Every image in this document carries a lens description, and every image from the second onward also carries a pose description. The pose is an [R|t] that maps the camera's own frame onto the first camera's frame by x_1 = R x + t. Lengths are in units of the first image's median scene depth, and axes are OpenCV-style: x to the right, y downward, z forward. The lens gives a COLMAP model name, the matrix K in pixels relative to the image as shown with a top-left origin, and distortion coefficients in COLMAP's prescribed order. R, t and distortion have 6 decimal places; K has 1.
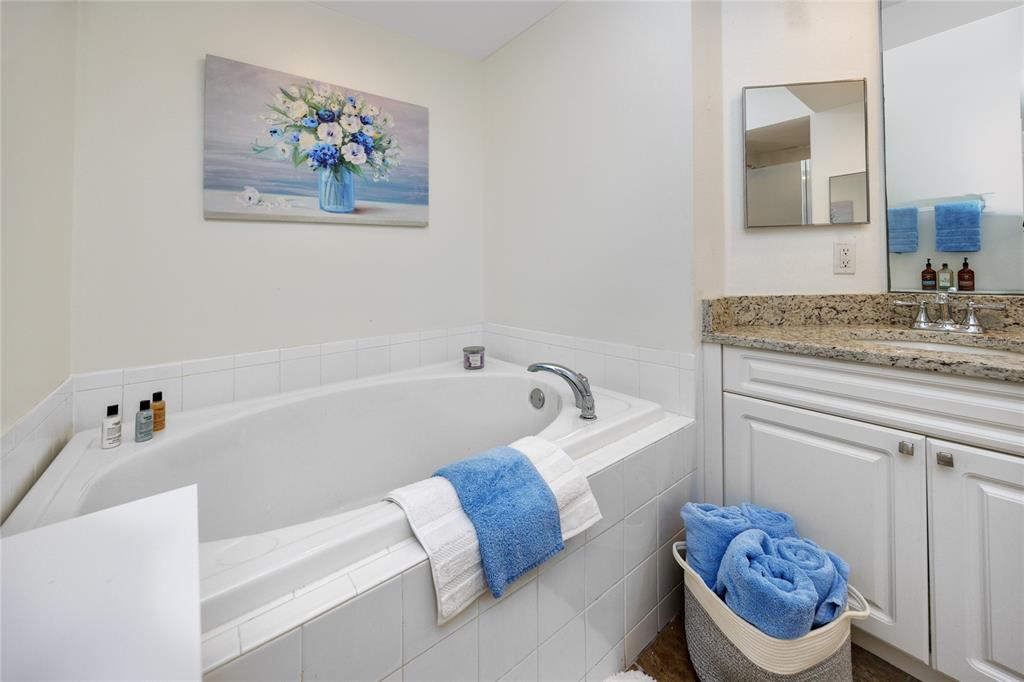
lens RADIAL K [[397.8, 0, 491.6], [0, 397.8, 256.8], [0, 0, 1]] dist [0.000769, 0.000045]
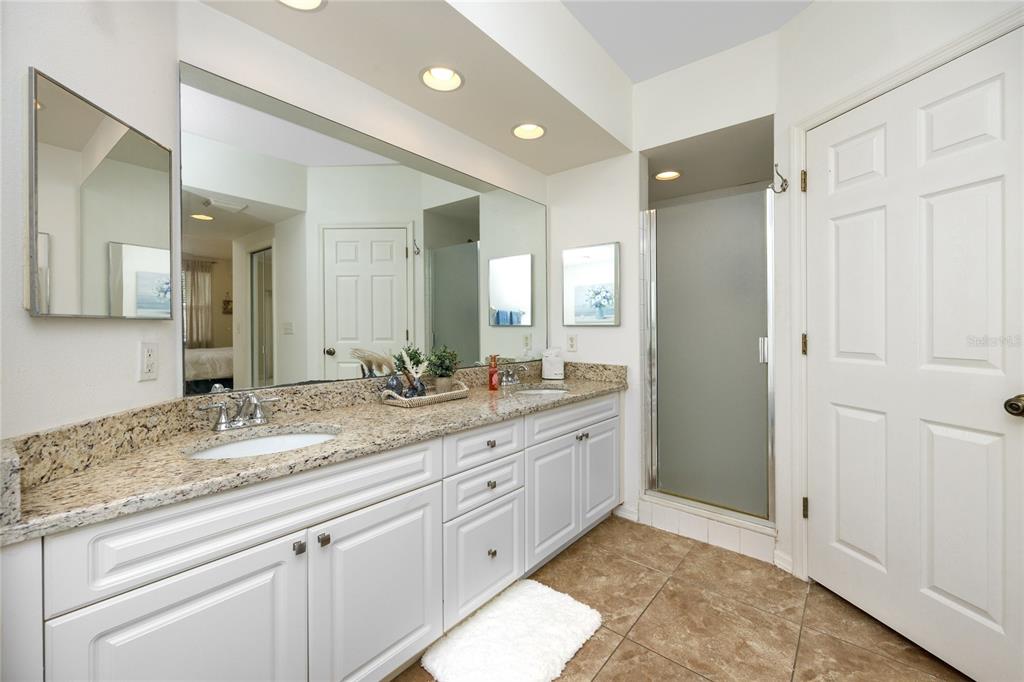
lens RADIAL K [[418.1, 0, 530.2], [0, 418.1, 341.5], [0, 0, 1]] dist [0.007612, -0.000202]
pose [[-0.251825, -0.004163, 0.967764, -0.131094], [-0.027975, 0.999604, -0.002980, -0.056178], [-0.967368, -0.027824, -0.251841, 0.491838]]
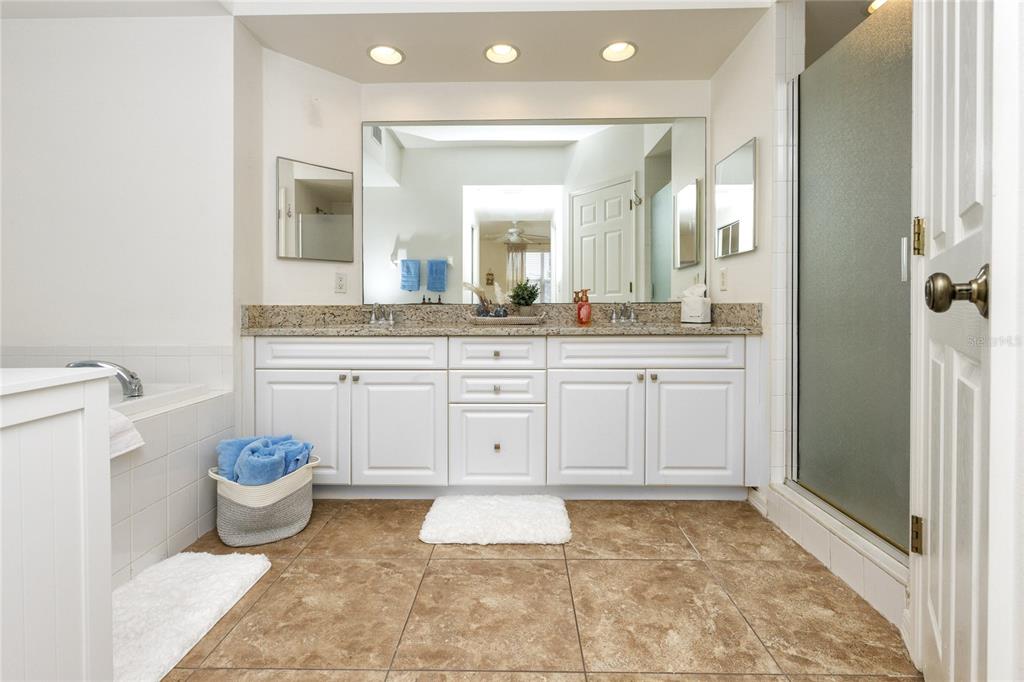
lens RADIAL K [[461.9, 0, 511.3], [0, 461.9, 323.5], [0, 0, 1]] dist [-0.000003, 0.000049]
pose [[0.622667, -0.004787, 0.782473, -0.138100], [-0.036493, 0.998716, 0.035149, 0.078466], [-0.781636, -0.050441, 0.621692, -0.714711]]
